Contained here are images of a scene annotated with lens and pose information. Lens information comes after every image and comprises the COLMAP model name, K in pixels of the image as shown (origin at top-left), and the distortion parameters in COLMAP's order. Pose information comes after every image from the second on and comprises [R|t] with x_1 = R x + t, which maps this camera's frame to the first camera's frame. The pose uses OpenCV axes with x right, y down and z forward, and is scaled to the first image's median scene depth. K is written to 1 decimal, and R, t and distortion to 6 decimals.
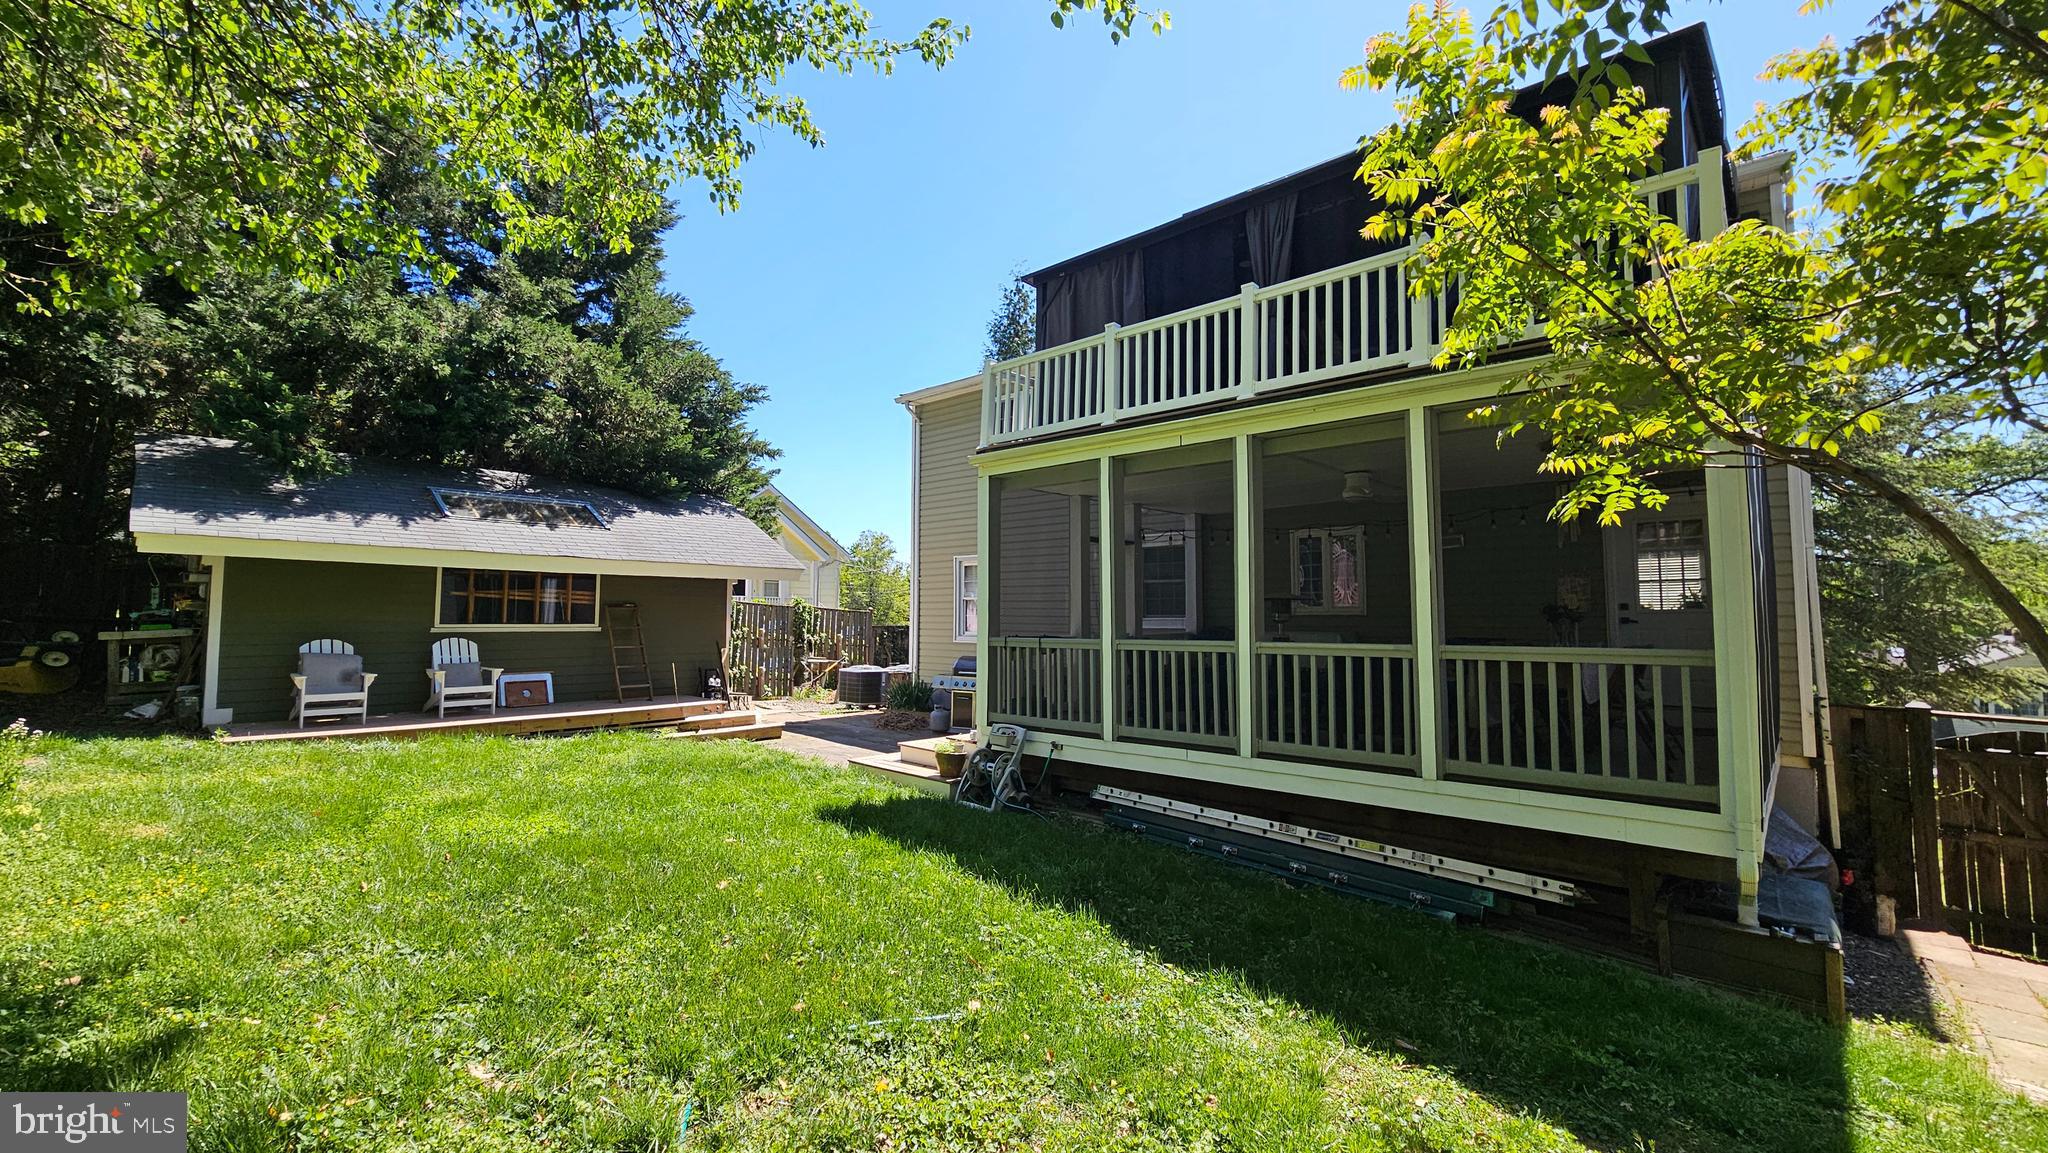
lens RADIAL K [[844.3, 0, 1024.0], [0, 844.3, 576.5], [0, 0, 1]] dist [-0.000250, -0.000095]
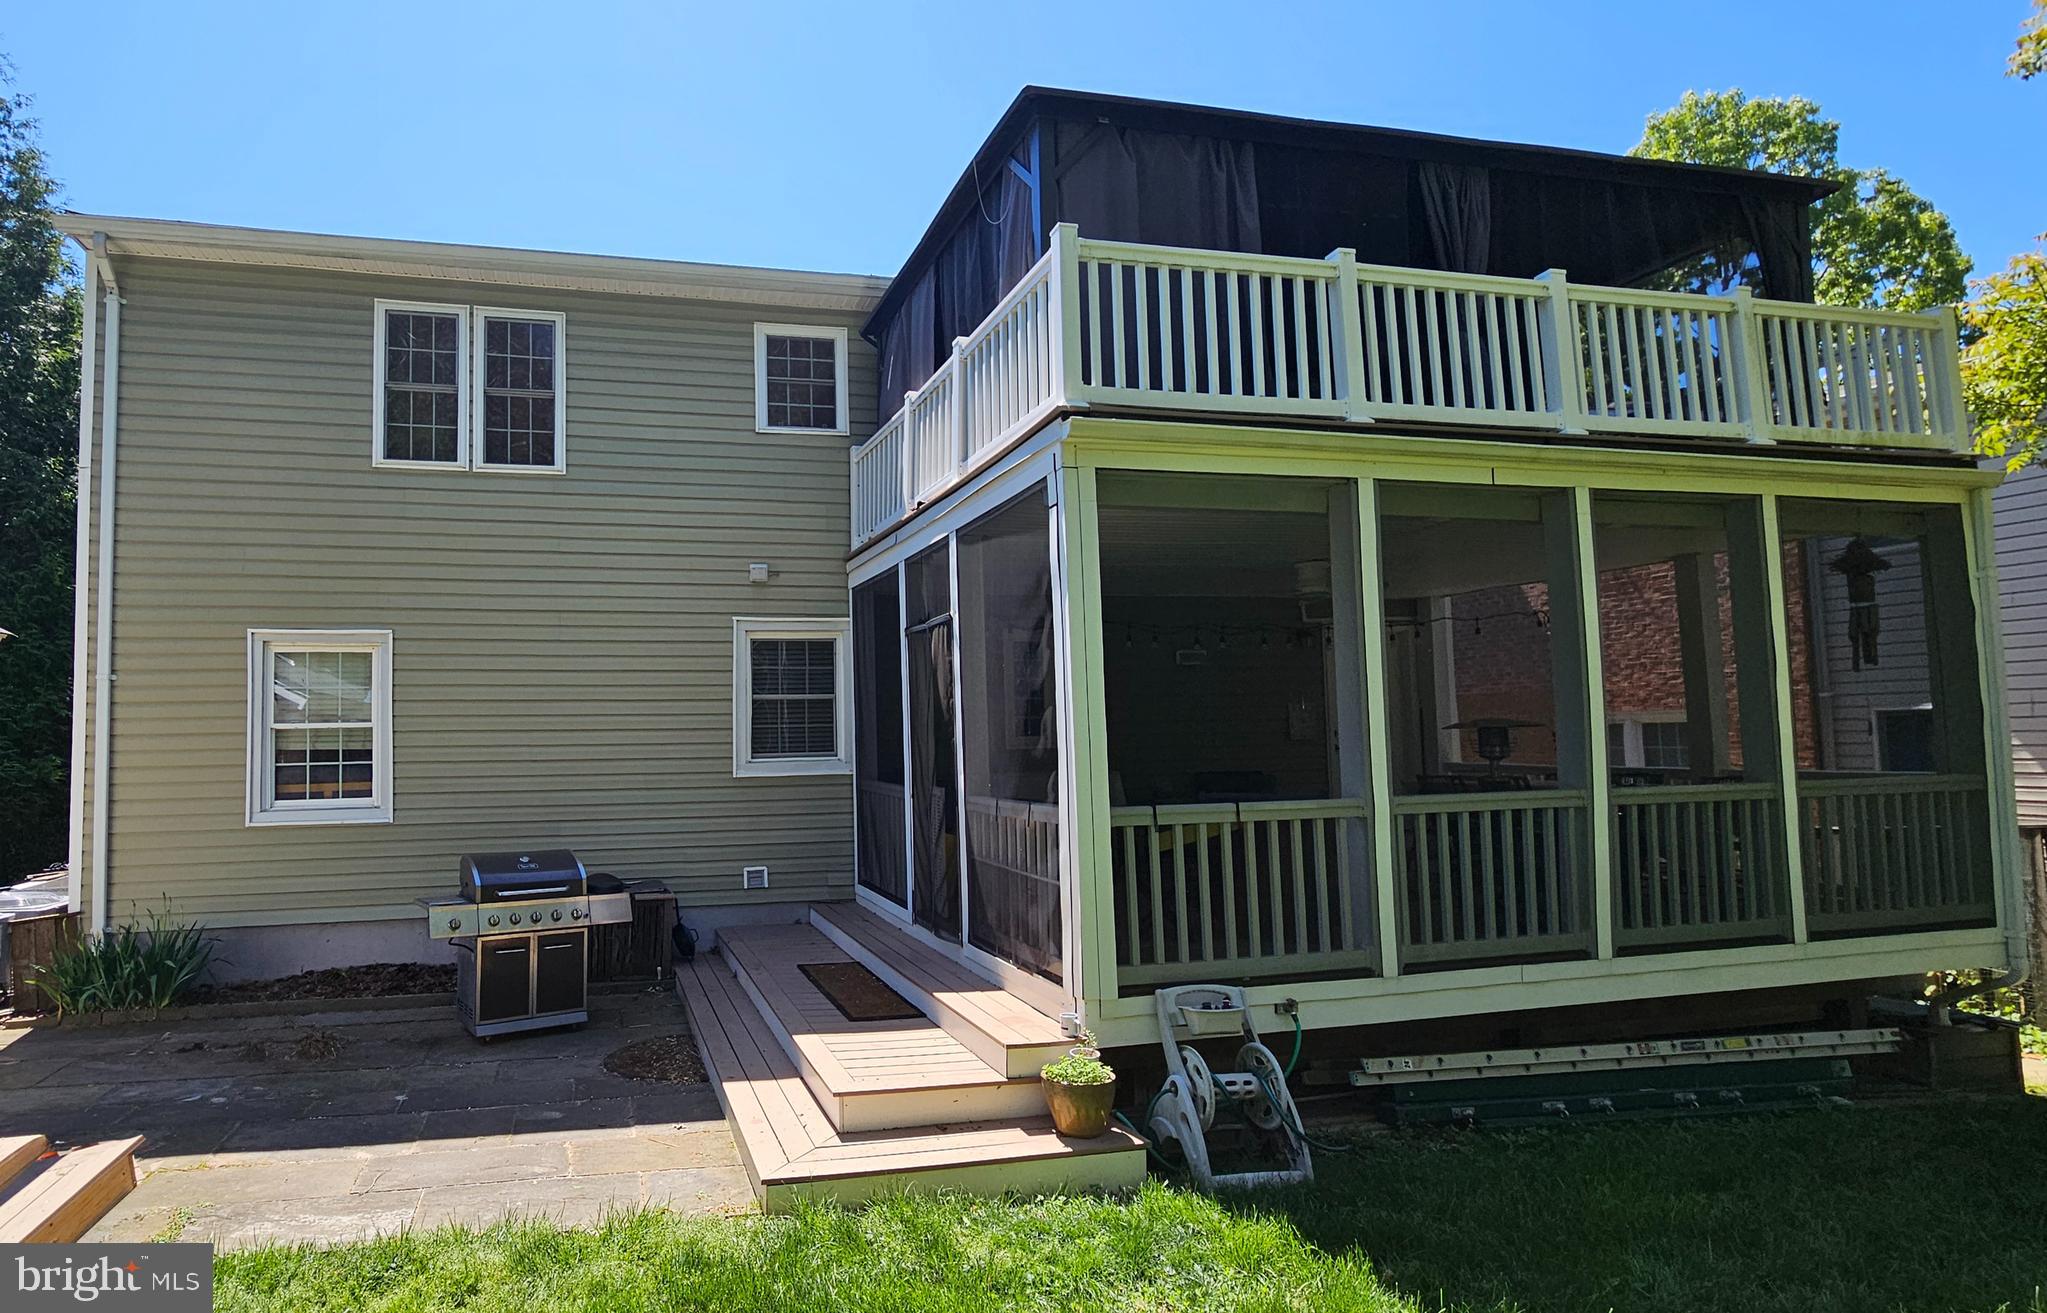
lens RADIAL K [[1395.0, 0, 1023.5], [0, 1395.0, 656.5], [0, 0, 1]] dist [-0.002882, 0.003128]
pose [[0.495115, 0.057504, 0.866922, -0.846660], [-0.018405, 0.998278, -0.055706, 0.036786], [-0.868632, 0.011626, 0.495321, 0.744651]]
